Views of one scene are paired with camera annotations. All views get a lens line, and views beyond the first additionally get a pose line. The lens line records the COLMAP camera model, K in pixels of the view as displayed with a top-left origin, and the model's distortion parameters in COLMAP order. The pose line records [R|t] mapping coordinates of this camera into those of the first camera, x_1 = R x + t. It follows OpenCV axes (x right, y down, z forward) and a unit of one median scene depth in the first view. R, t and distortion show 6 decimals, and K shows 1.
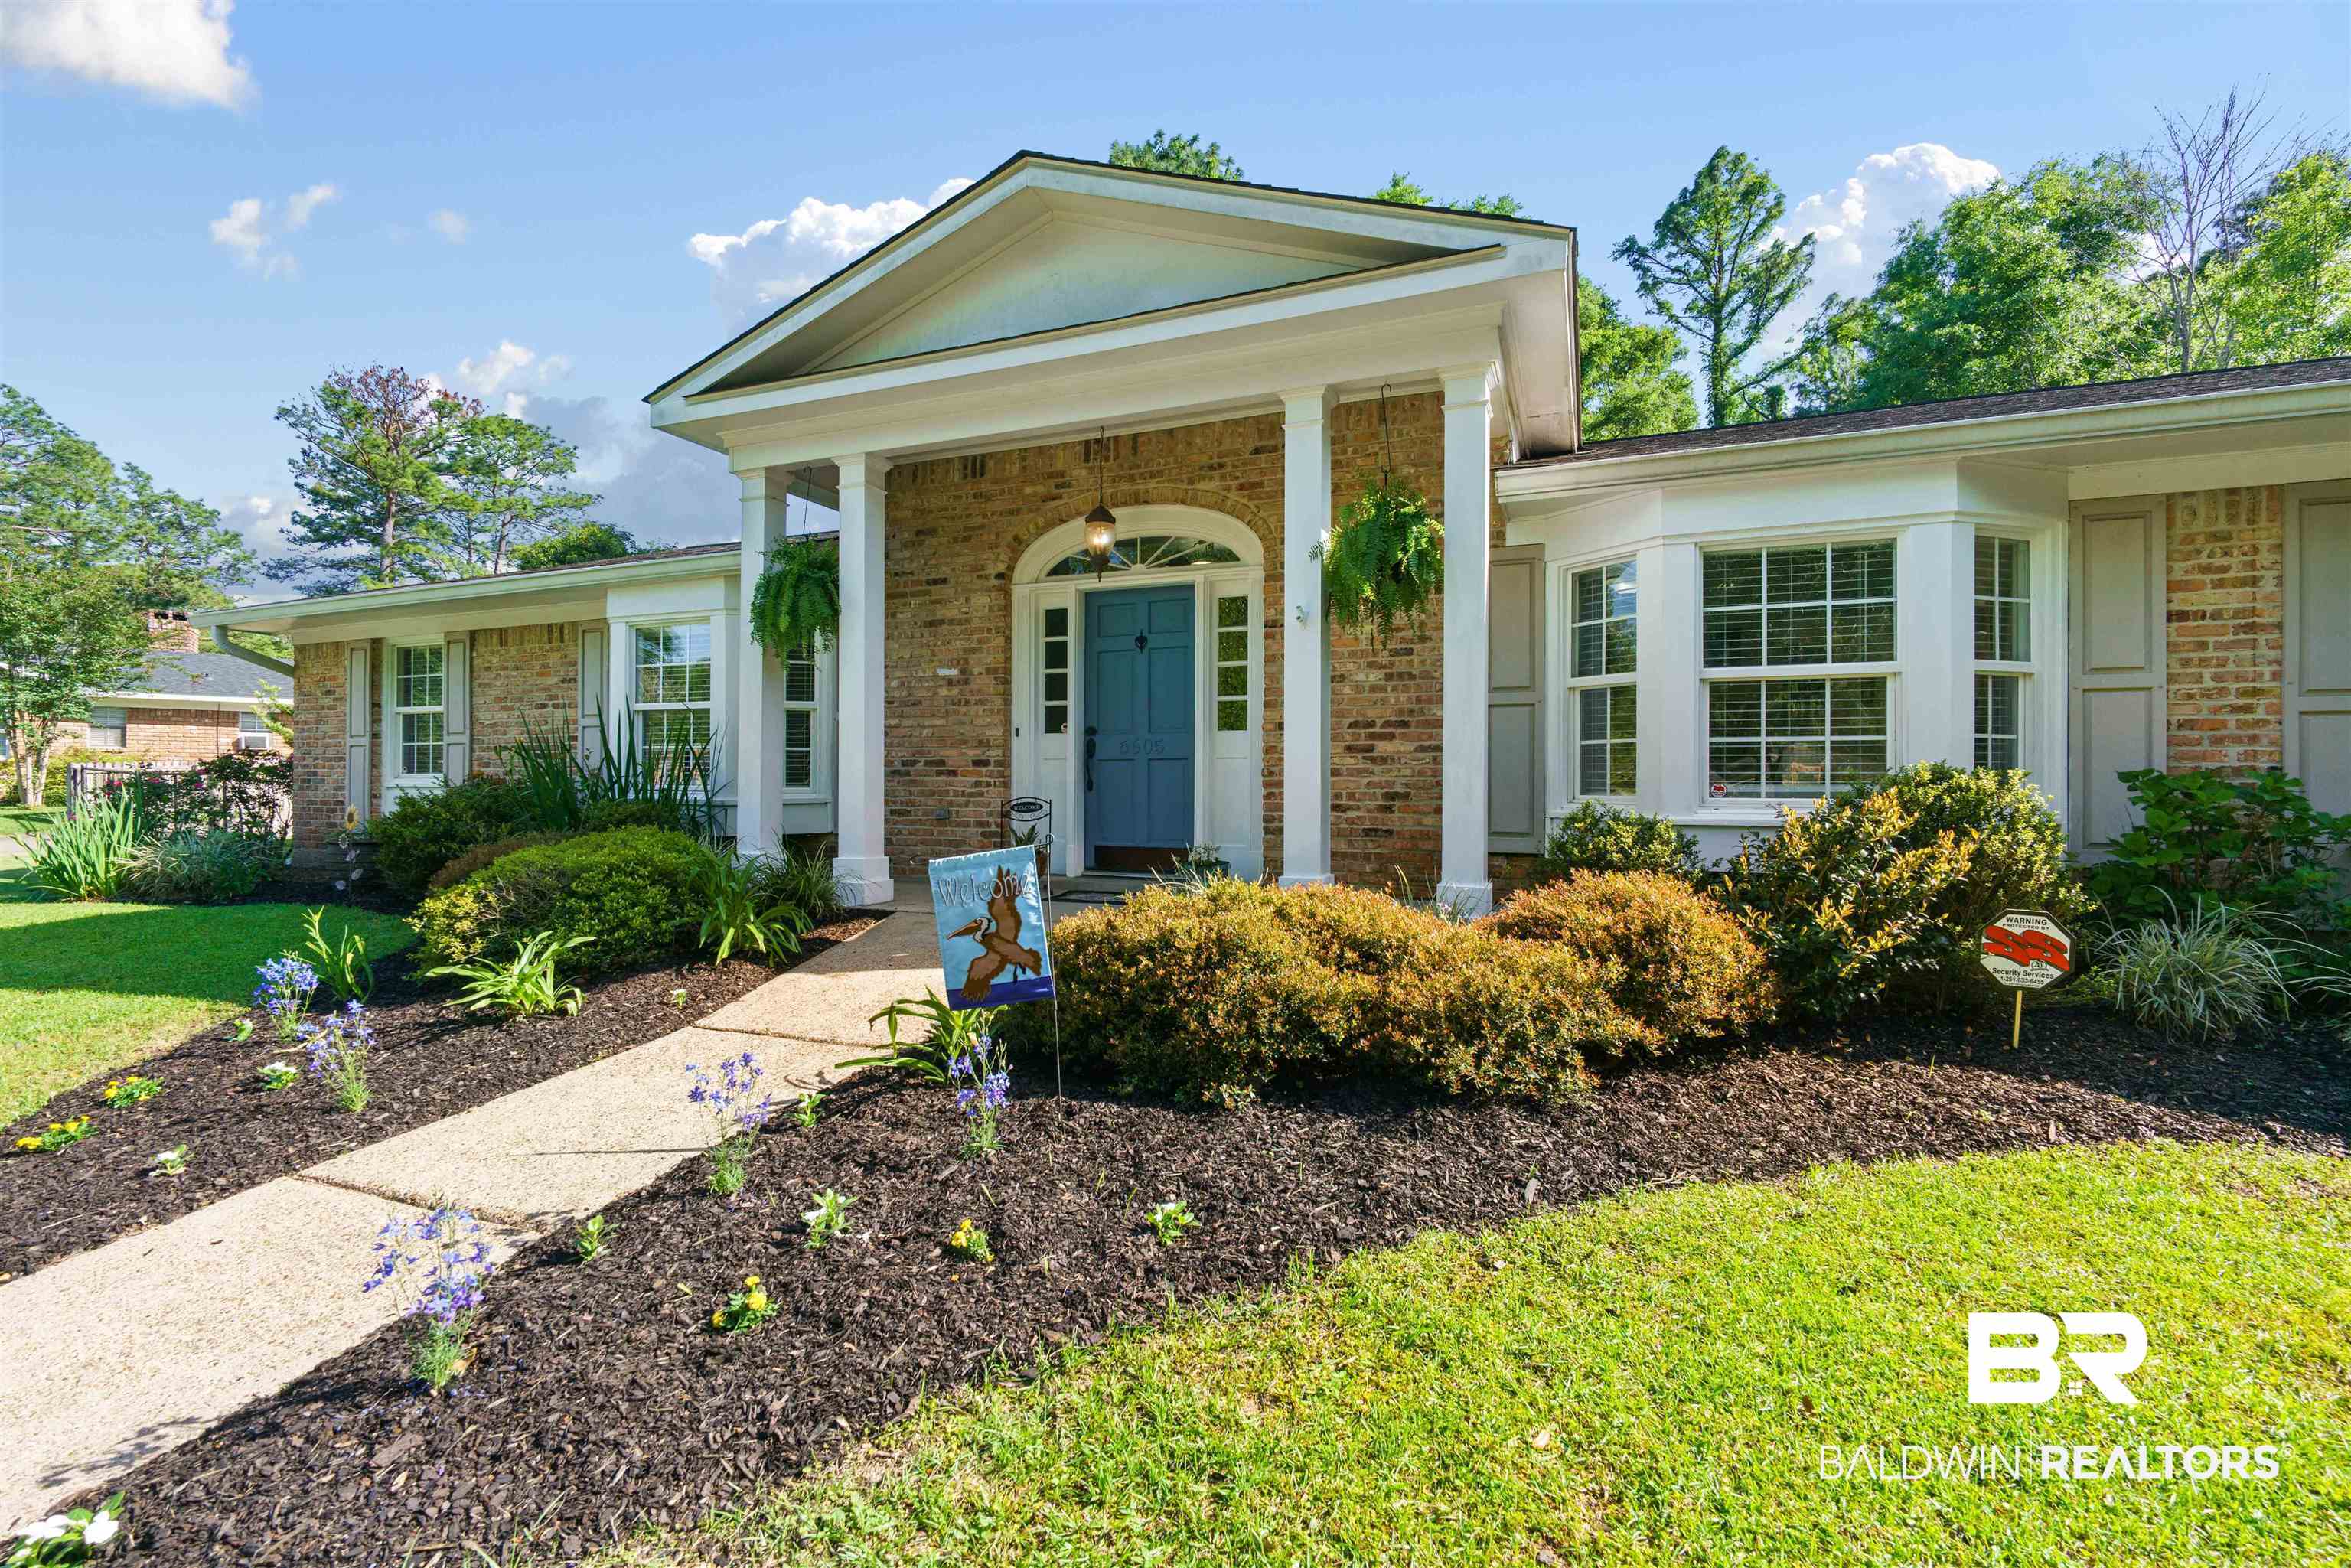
lens RADIAL K [[1011.3, 0, 1167.4], [0, 1011.3, 785.3], [0, 0, 1]] dist [-0.004326, 0.002424]
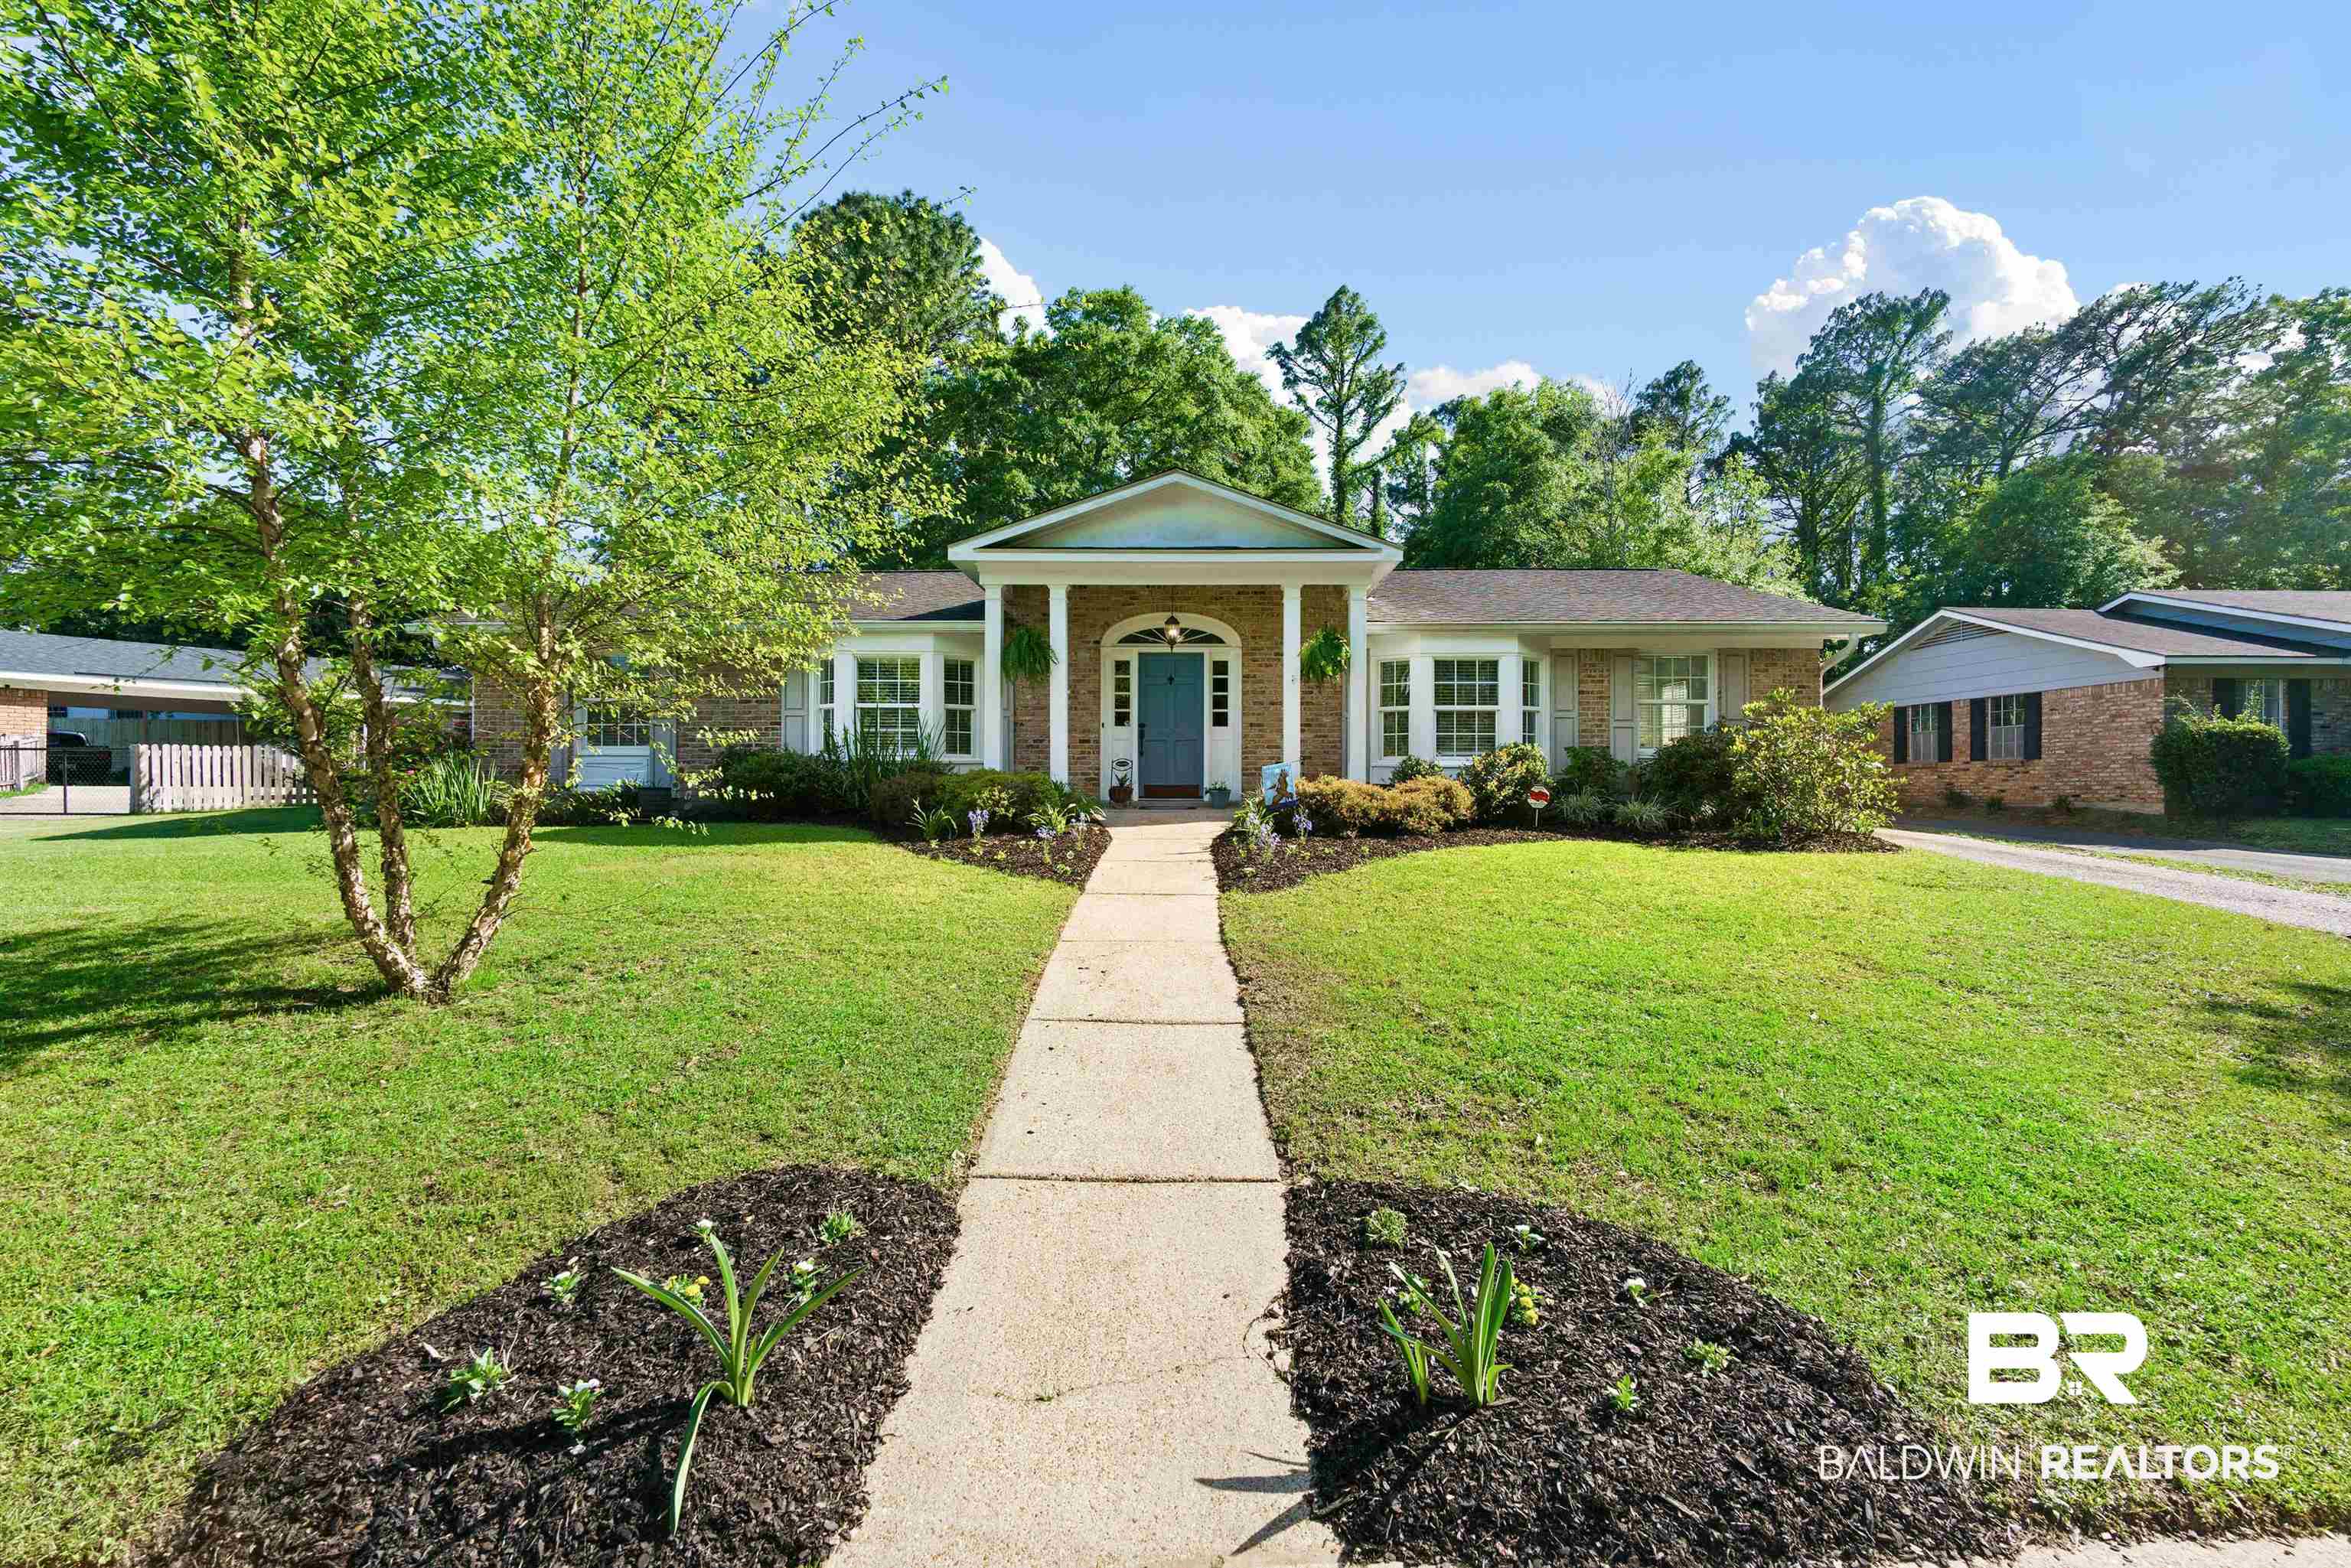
lens RADIAL K [[1011.3, 0, 1172.1], [0, 1011.3, 785.6], [0, 0, 1]] dist [-0.004326, 0.002424]
pose [[0.934469, -0.003416, 0.356027, -0.170700], [0.002381, 0.999992, 0.003345, 0.013040], [-0.356036, -0.002278, 0.934469, -0.196125]]
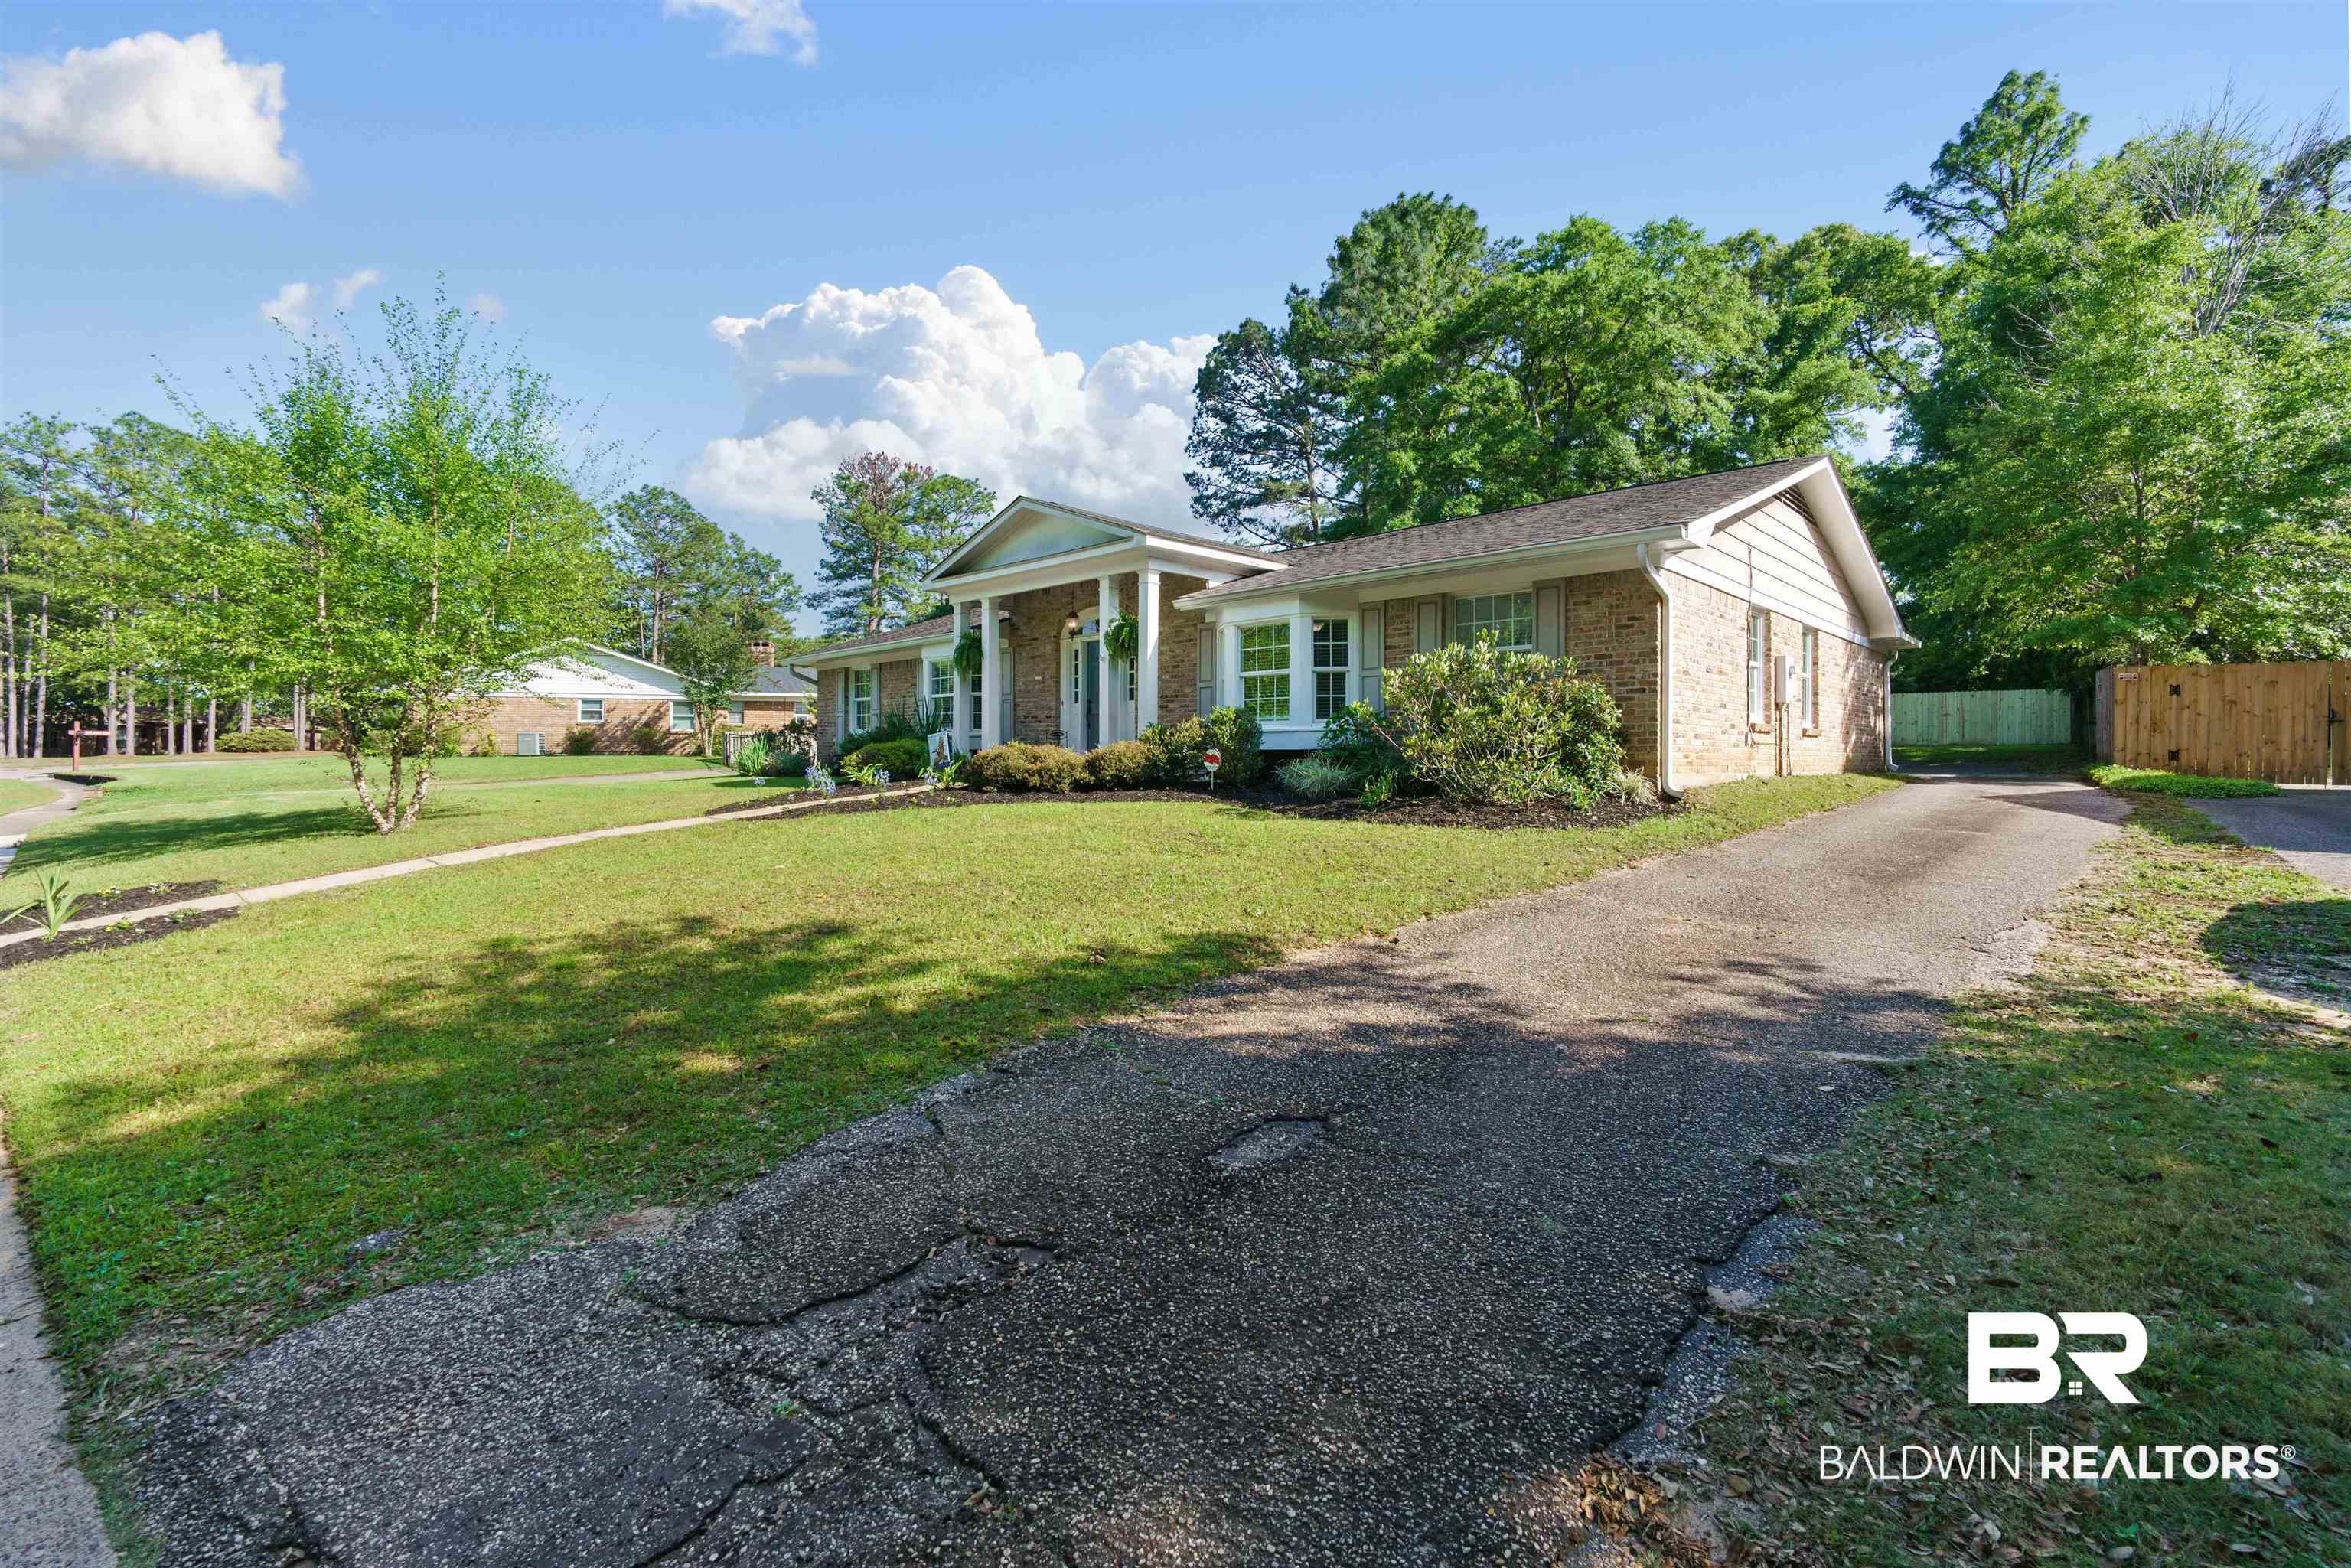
lens RADIAL K [[1011.3, 0, 1169.3], [0, 1011.3, 767.0], [0, 0, 1]] dist [-0.004326, 0.002424]
pose [[0.926583, 0.000283, -0.376091, 0.232221], [0.003362, 0.999954, 0.009033, 0.018155], [0.376076, -0.009634, 0.926539, -0.259634]]
